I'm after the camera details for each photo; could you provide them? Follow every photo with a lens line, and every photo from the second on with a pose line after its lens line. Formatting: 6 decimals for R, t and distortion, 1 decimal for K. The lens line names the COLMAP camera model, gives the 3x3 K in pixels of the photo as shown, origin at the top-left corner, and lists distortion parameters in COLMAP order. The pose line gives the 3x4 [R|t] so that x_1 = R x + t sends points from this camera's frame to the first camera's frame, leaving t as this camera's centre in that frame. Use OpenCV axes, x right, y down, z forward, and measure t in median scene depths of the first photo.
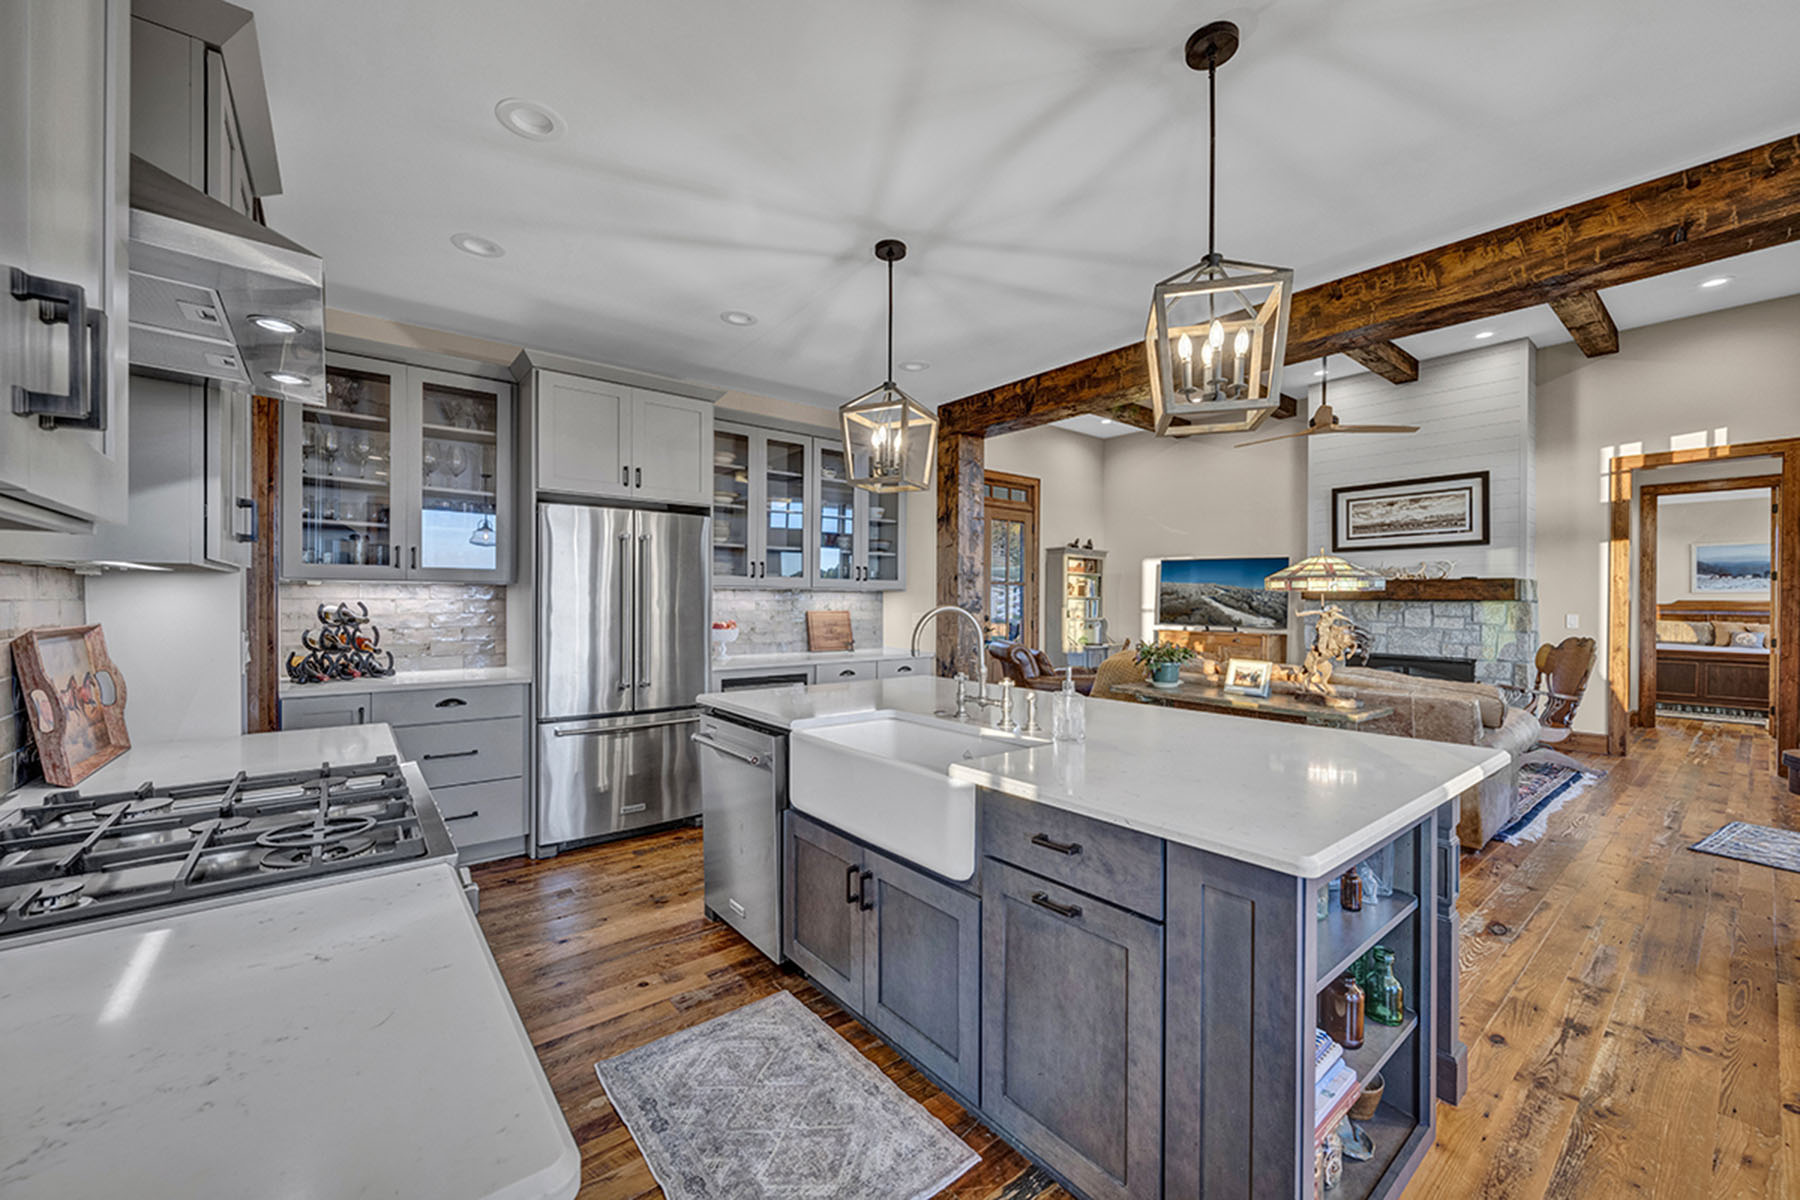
lens RADIAL K [[697.8, 0, 892.6], [0, 697.8, 606.4], [0, 0, 1]] dist [-0.000426, -0.001105]
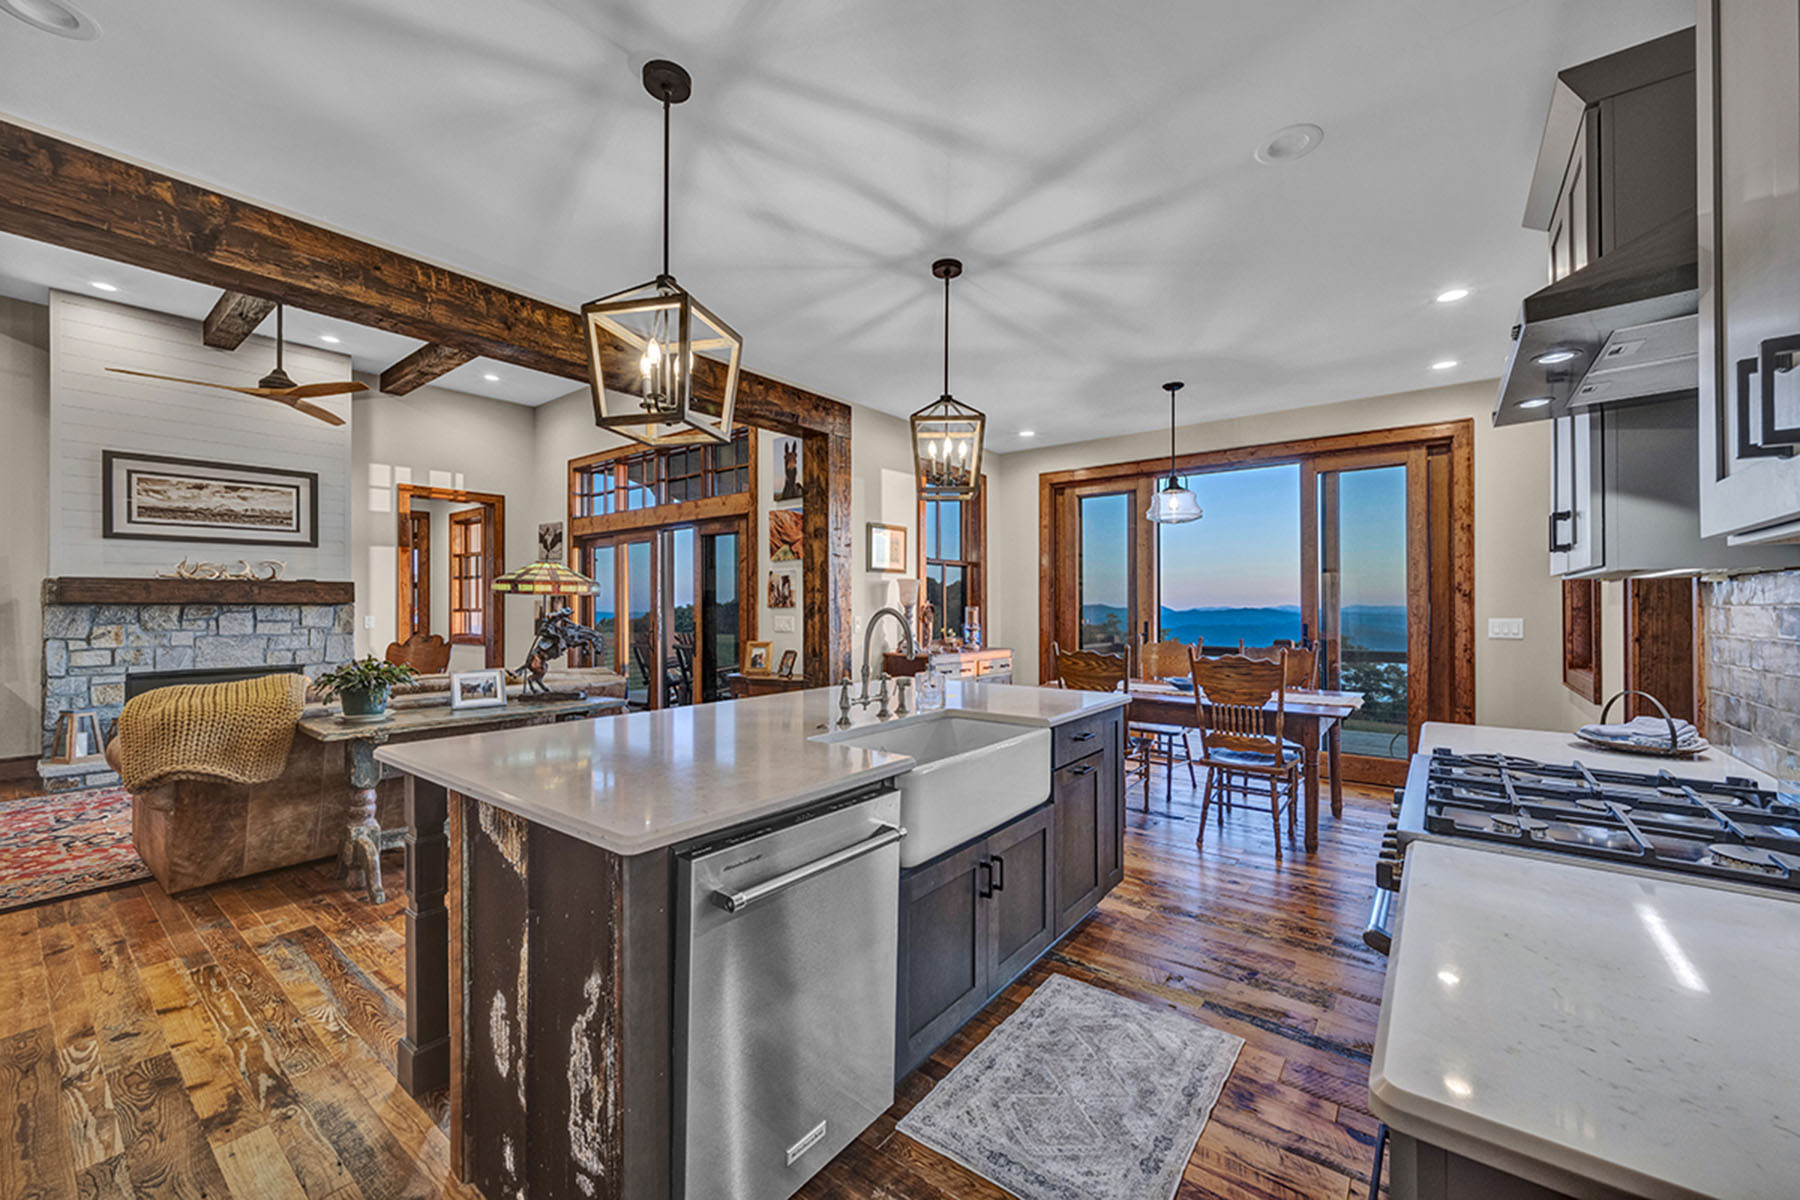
lens RADIAL K [[697.8, 0, 913.1], [0, 697.8, 602.8], [0, 0, 1]] dist [-0.000426, -0.001105]
pose [[-0.246854, -0.000027, 0.969053, -0.296989], [0.009468, 0.999952, 0.002439, -0.004090], [-0.969006, 0.009777, -0.246842, 0.391498]]
